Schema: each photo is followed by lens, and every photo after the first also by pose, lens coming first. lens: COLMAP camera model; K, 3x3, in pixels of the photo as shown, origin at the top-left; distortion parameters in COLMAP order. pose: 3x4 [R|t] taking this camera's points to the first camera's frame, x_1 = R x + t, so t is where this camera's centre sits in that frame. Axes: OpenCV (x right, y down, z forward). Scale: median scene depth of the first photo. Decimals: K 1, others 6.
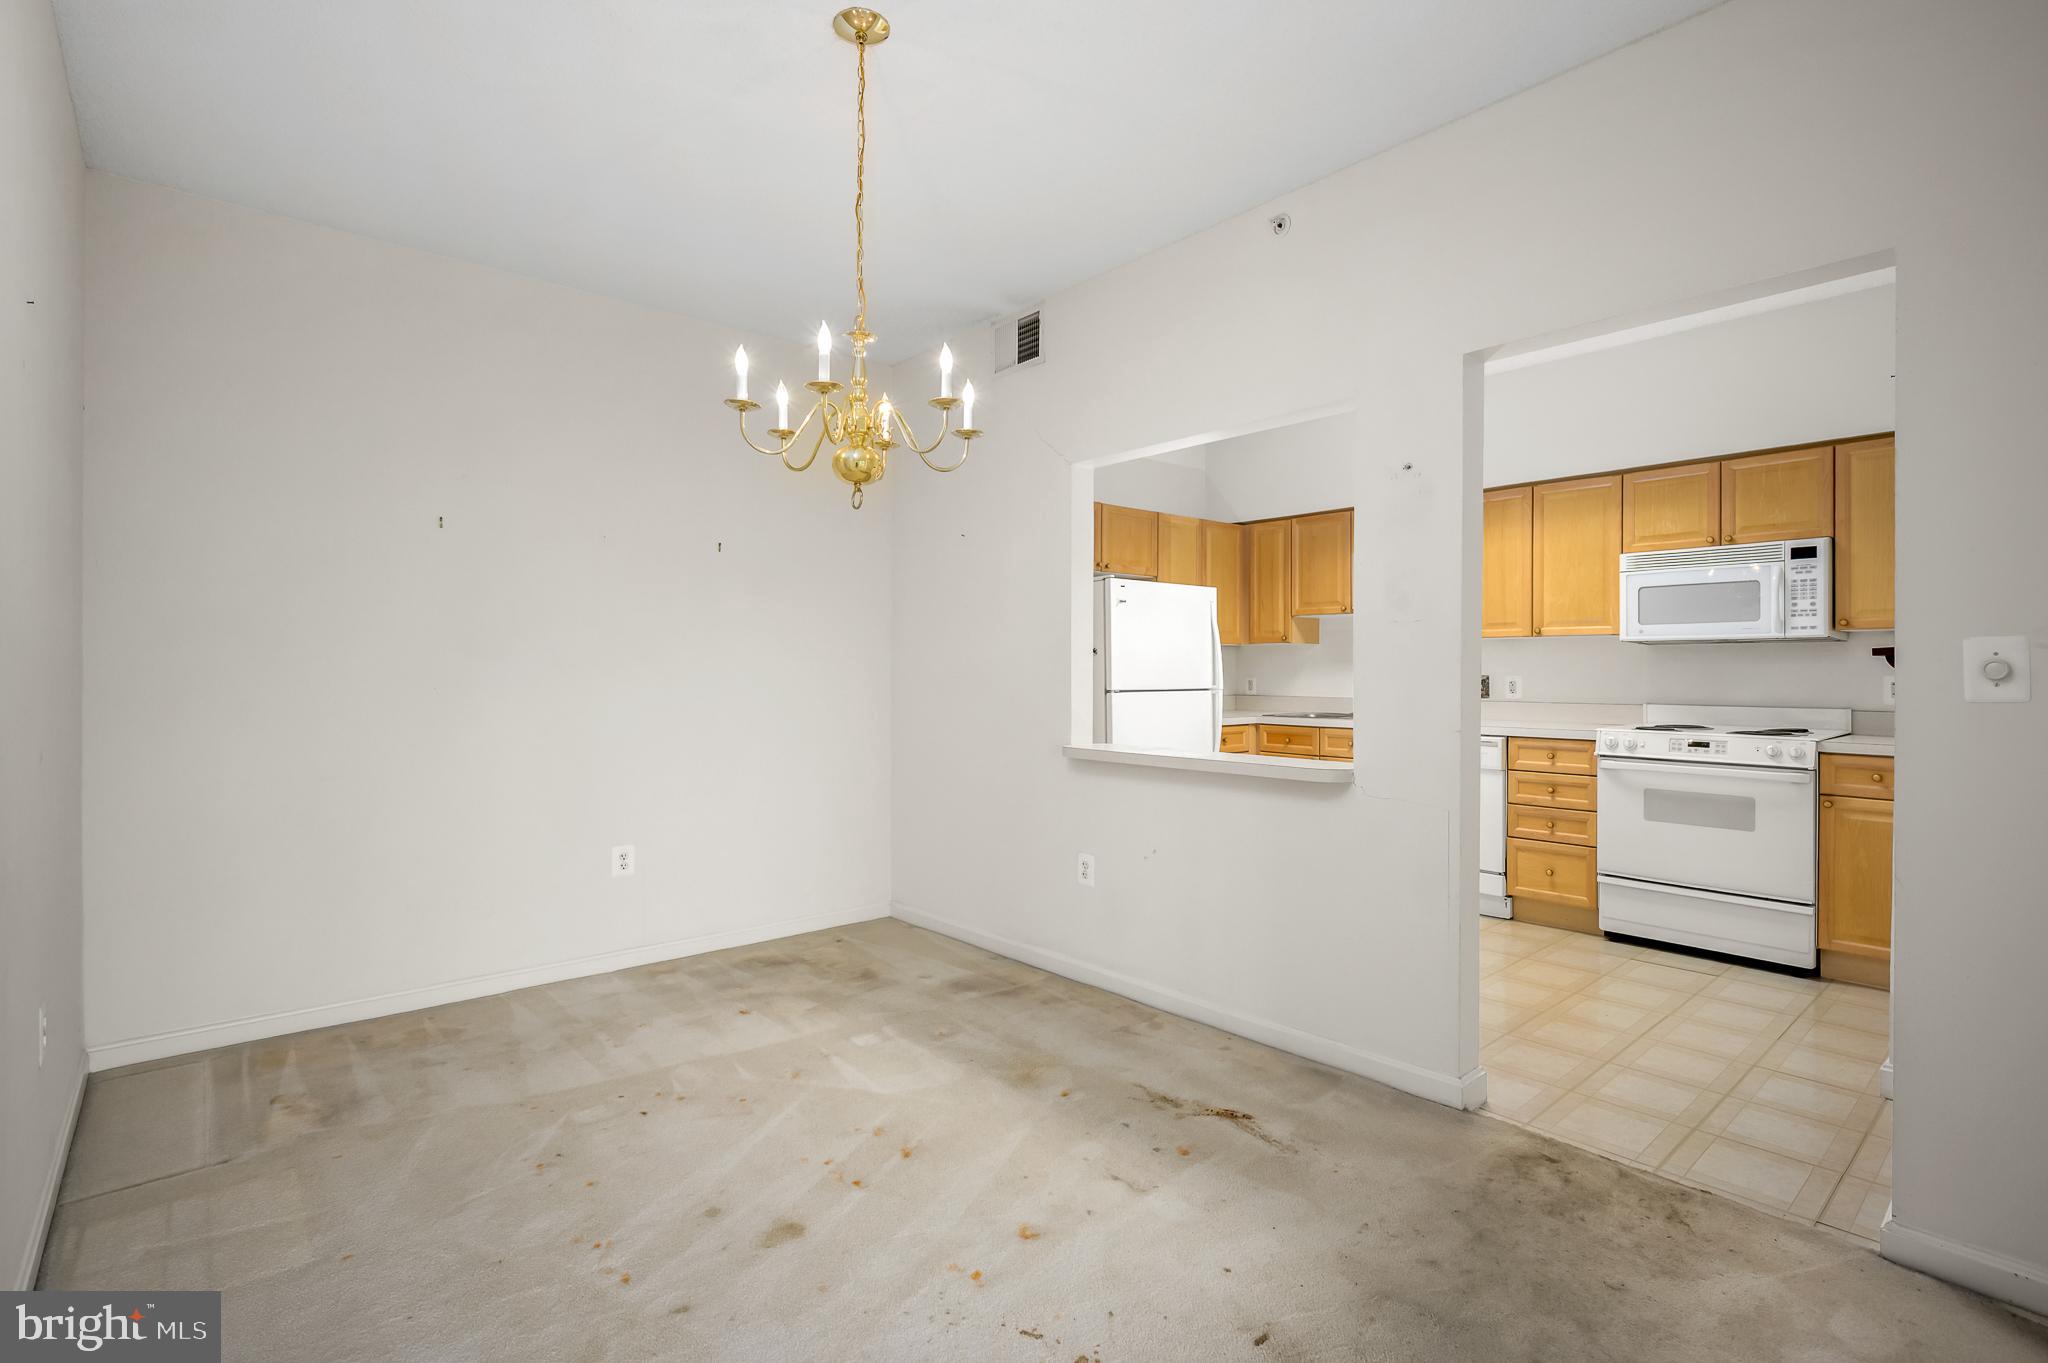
lens RADIAL K [[952.3, 0, 1020.7], [0, 952.3, 674.3], [0, 0, 1]] dist [0.000099, 0.000140]
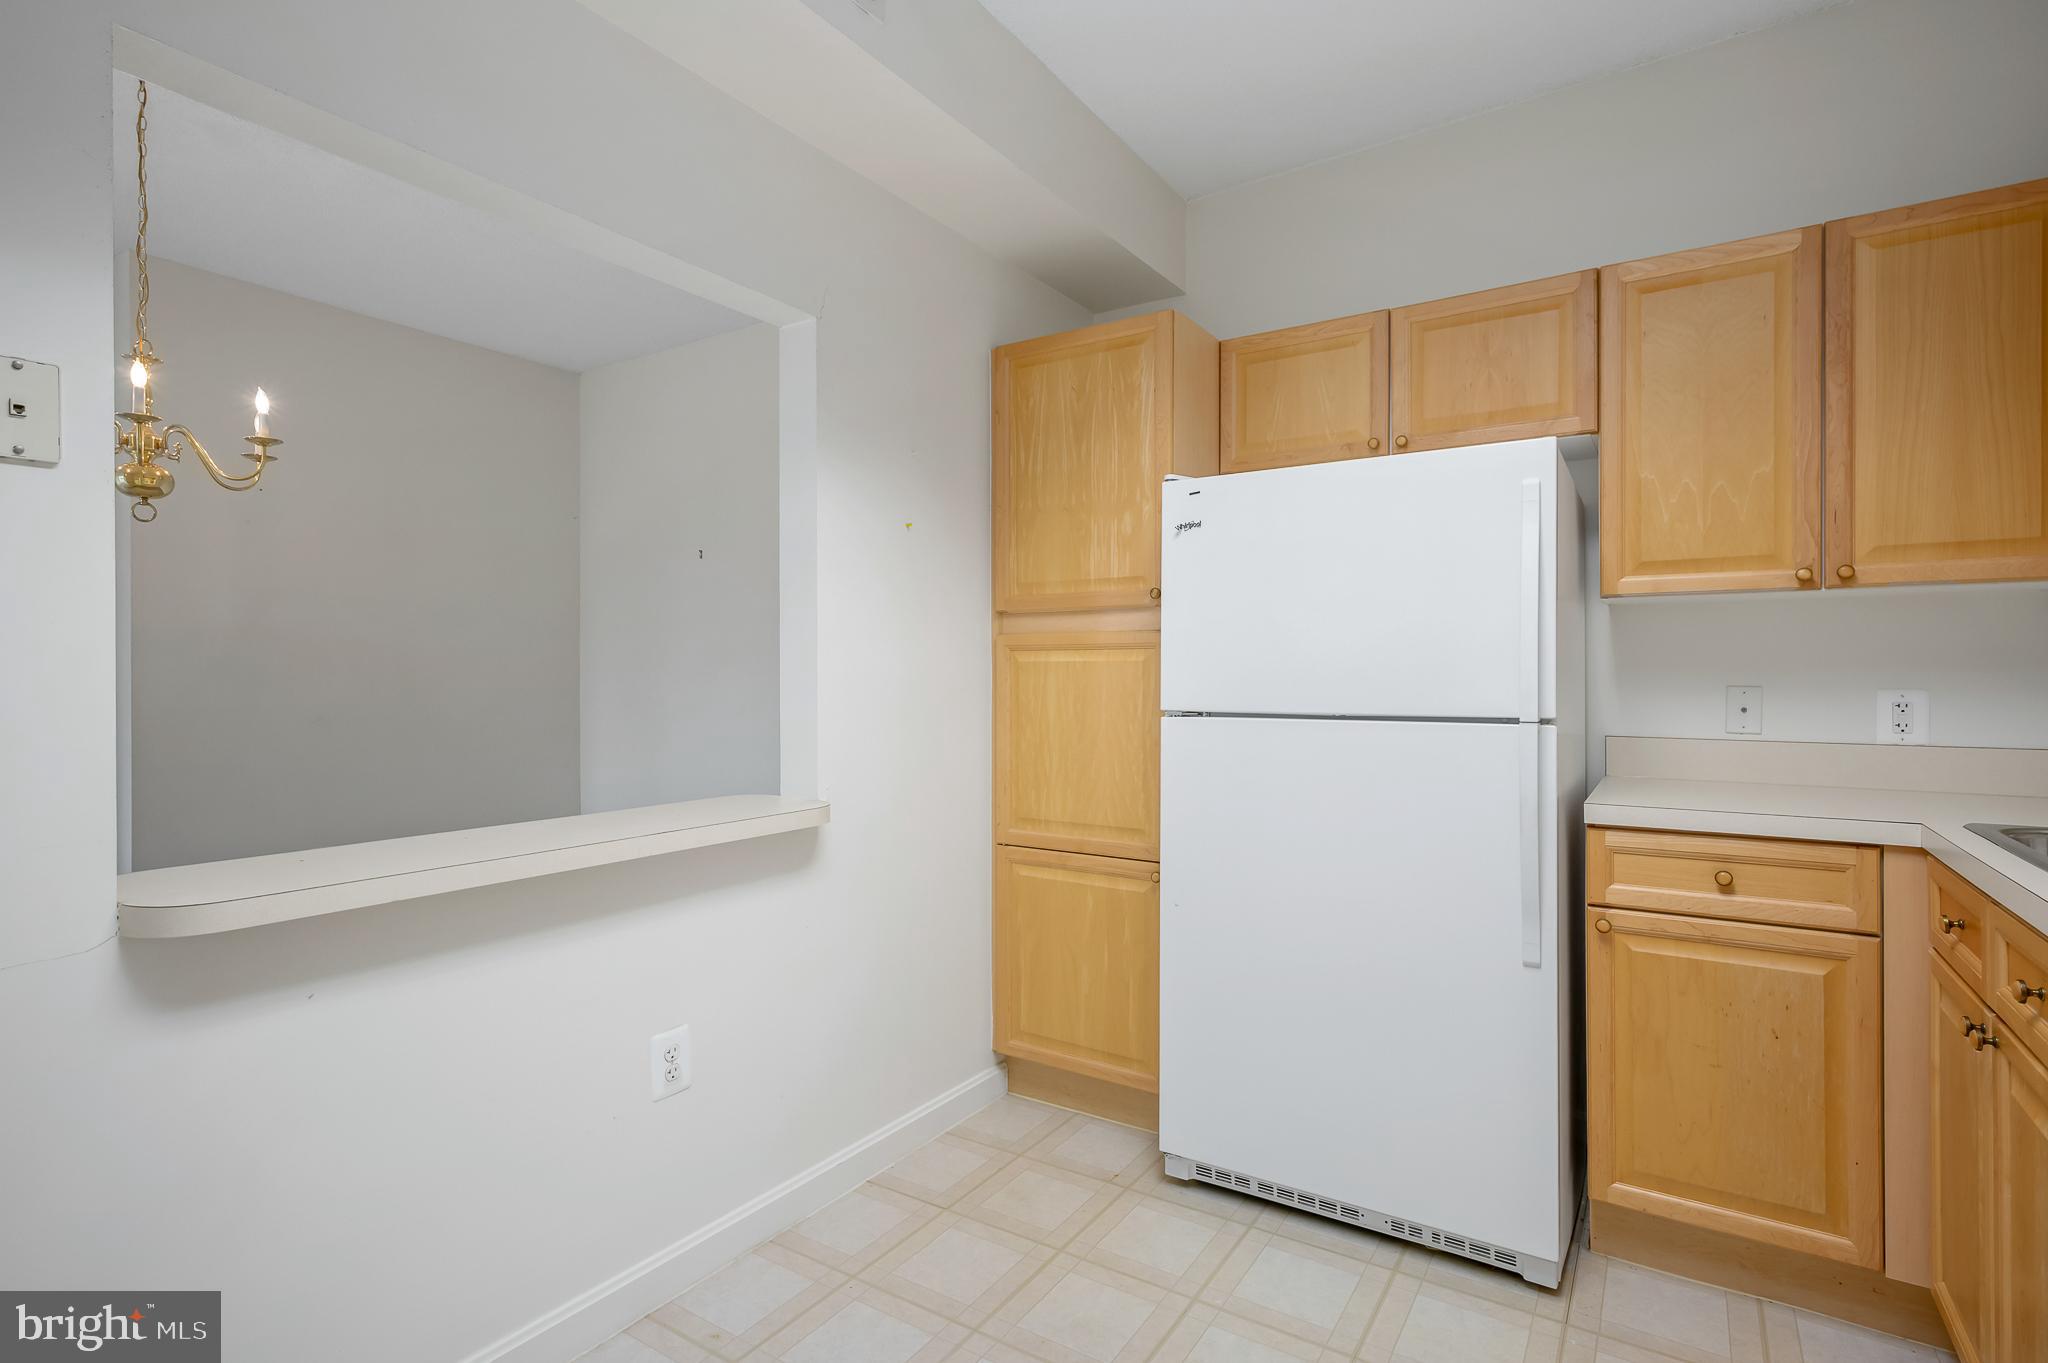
lens RADIAL K [[1007.9, 0, 1025.1], [0, 1007.9, 669.2], [0, 0, 1]] dist [-0.000065, -0.000101]
pose [[0.272942, -0.002582, -0.962027, 0.627277], [-0.001303, 0.999994, -0.003054, -0.003430], [0.962030, 0.002087, 0.272937, 0.861184]]
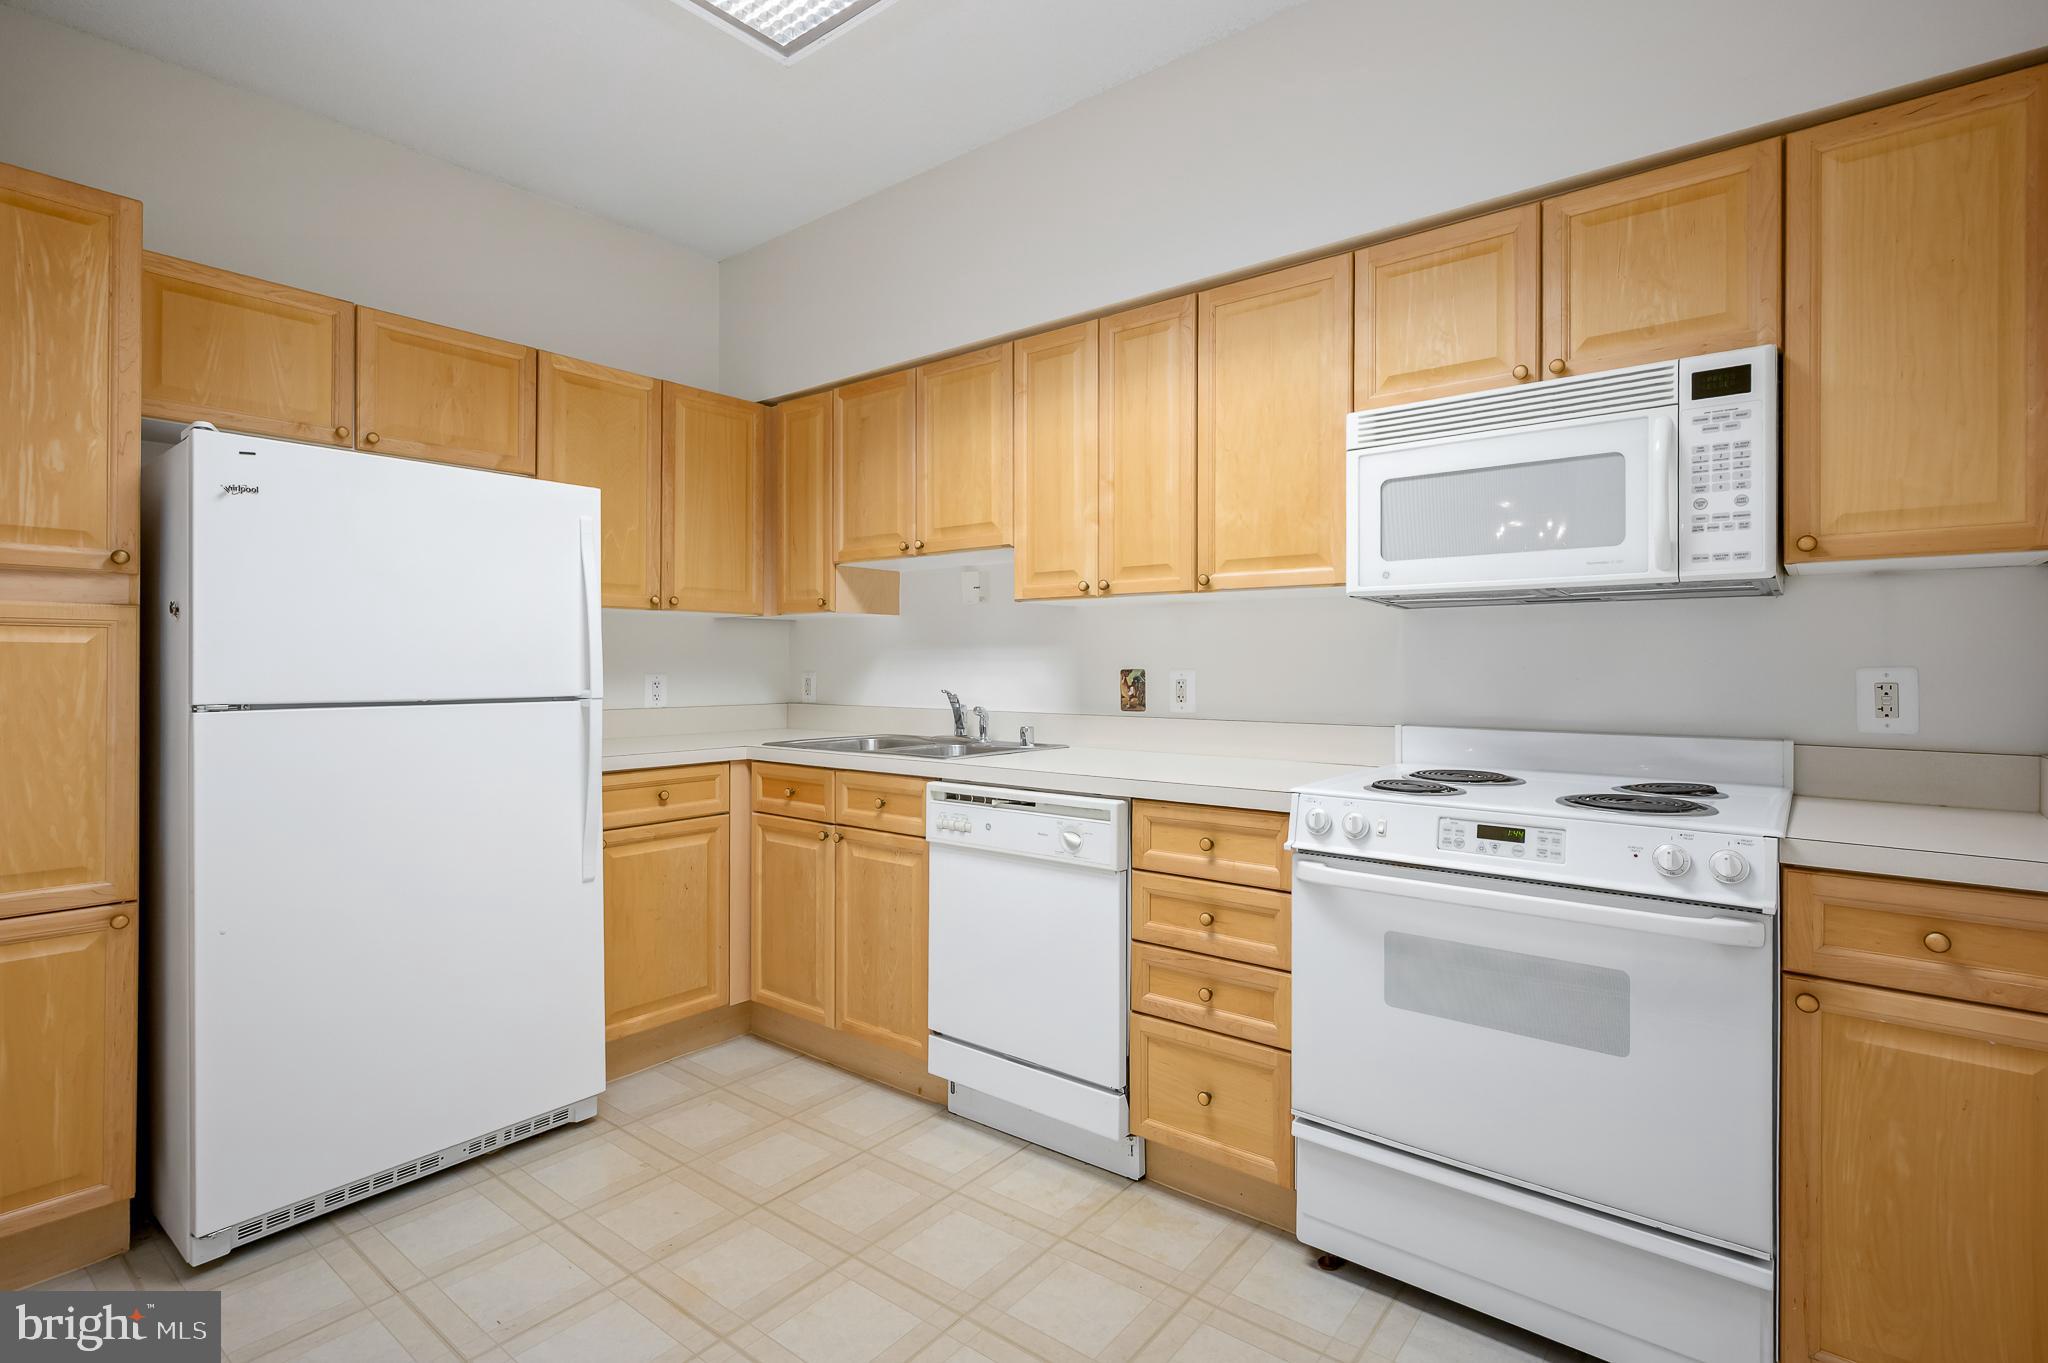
lens RADIAL K [[969.5, 0, 1026.4], [0, 969.5, 670.6], [0, 0, 1]] dist [0.003087, 0.000270]
pose [[0.983199, -0.000568, 0.182538, 0.400831], [0.000318, 0.999999, 0.001399, 0.001397], [-0.182538, -0.001318, 0.983198, 0.577909]]
